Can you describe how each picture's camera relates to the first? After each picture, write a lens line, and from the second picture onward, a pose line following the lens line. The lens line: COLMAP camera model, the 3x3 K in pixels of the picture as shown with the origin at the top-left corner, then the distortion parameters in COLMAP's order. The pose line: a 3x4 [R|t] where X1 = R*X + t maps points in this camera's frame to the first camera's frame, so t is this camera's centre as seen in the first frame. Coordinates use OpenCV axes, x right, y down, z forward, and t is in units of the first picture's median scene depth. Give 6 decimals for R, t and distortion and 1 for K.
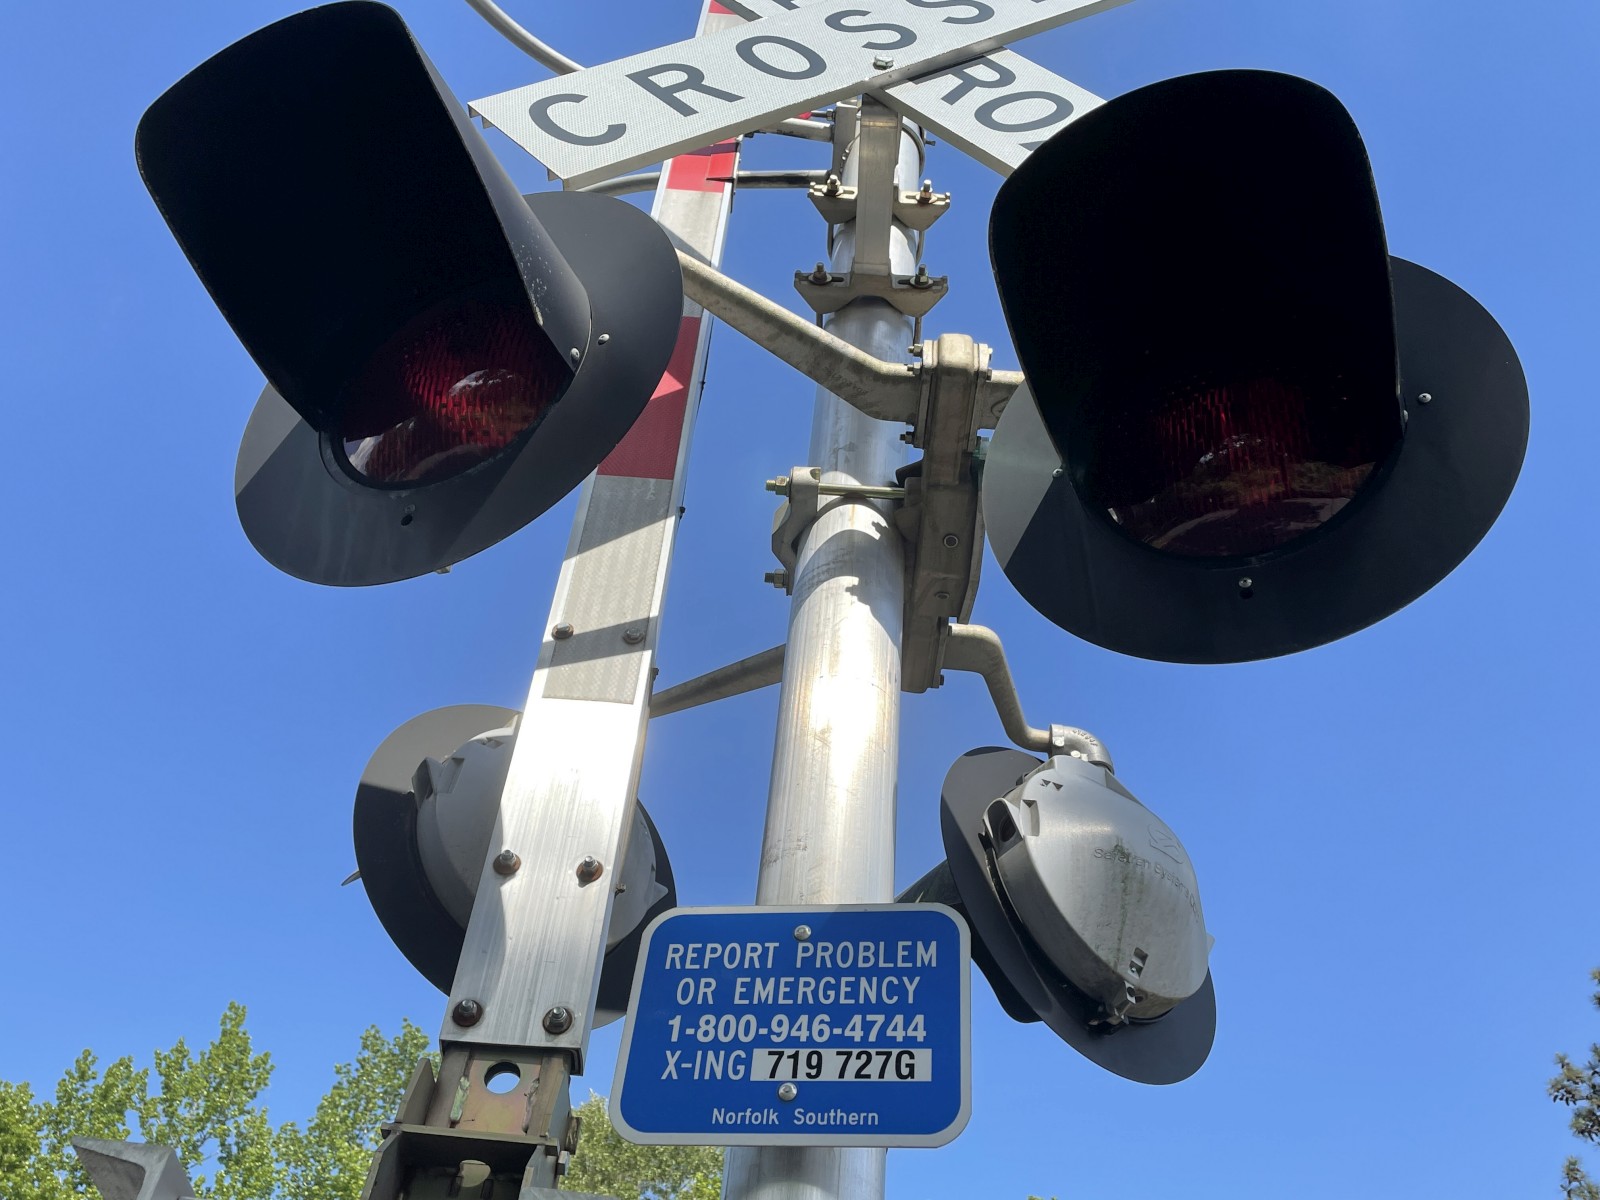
lens RADIAL K [[1392.5, 0, 801.2], [0, 1392.5, 593.4], [0, 0, 1]] dist [0.099134, -0.158876]
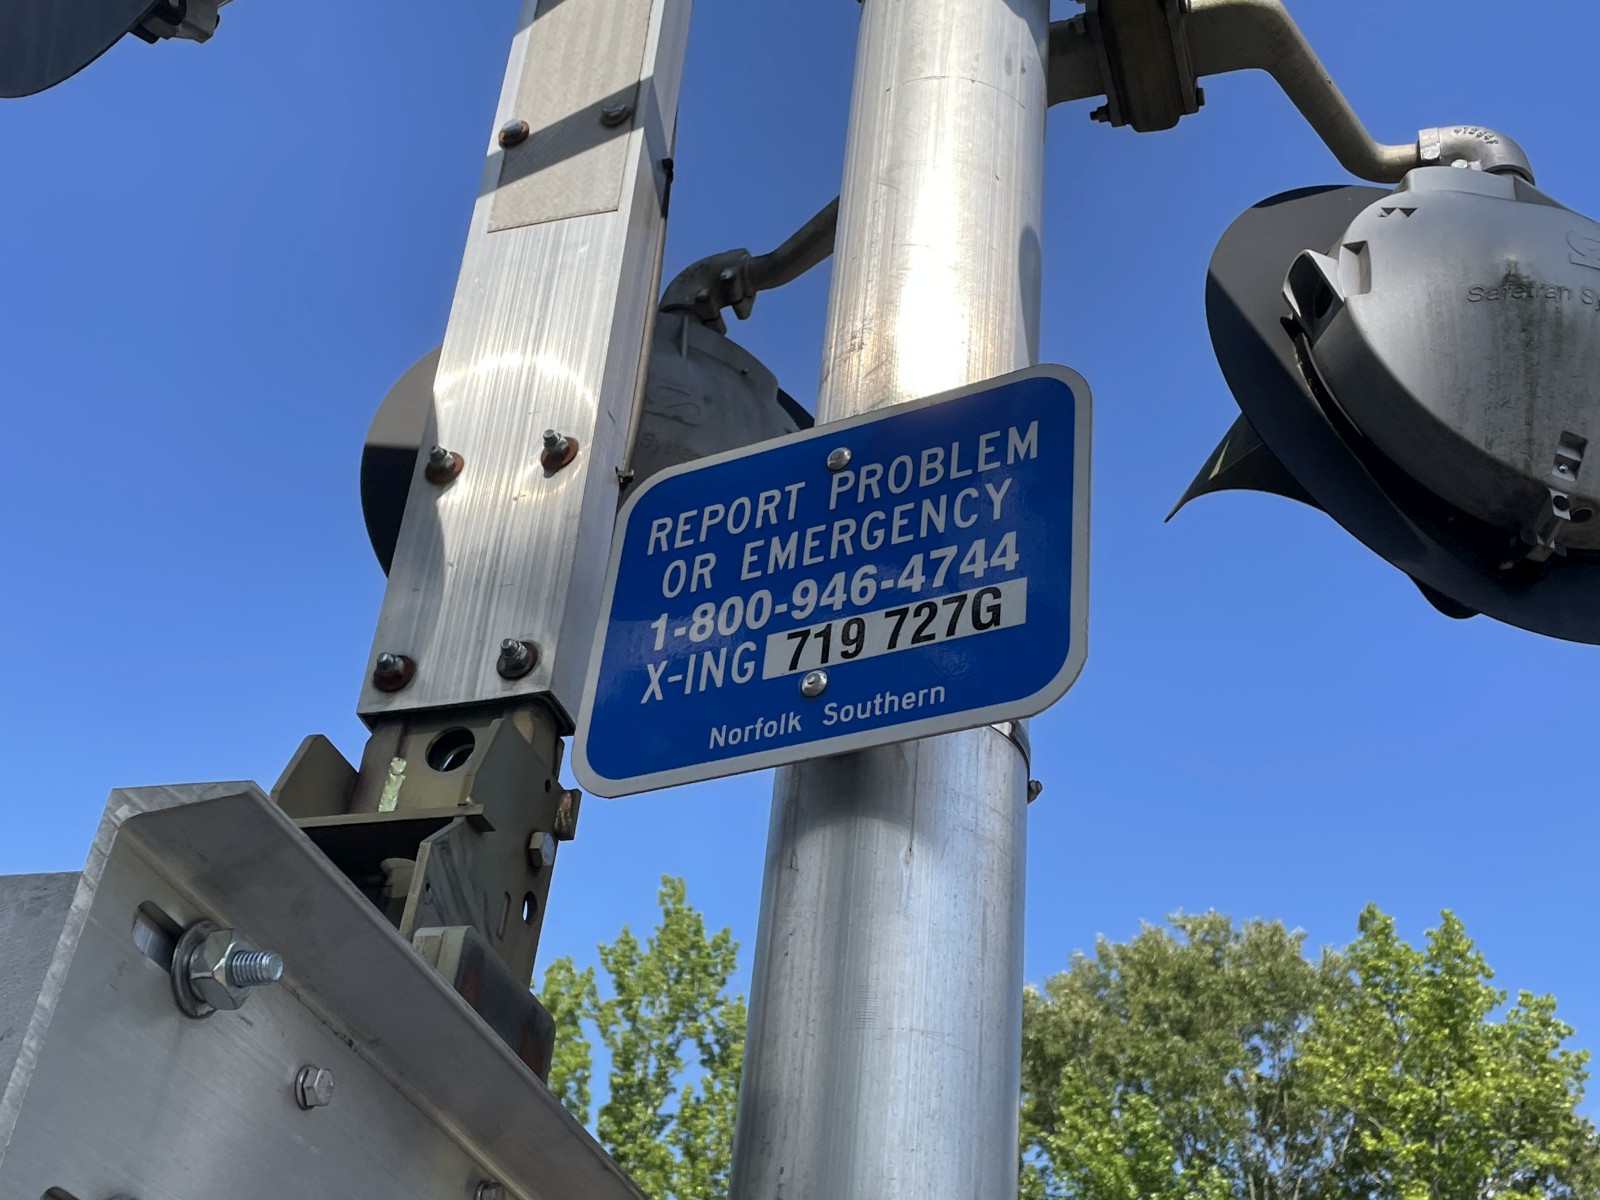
lens RADIAL K [[1961.7, 0, 804.4], [0, 1961.7, 595.1], [0, 0, 1]] dist [0.105151, -0.207461]
pose [[0.940597, -0.189172, -0.281941, 0.225138], [0.234570, 0.962424, 0.136809, 0.180712], [0.245466, -0.194817, 0.949628, 0.157213]]
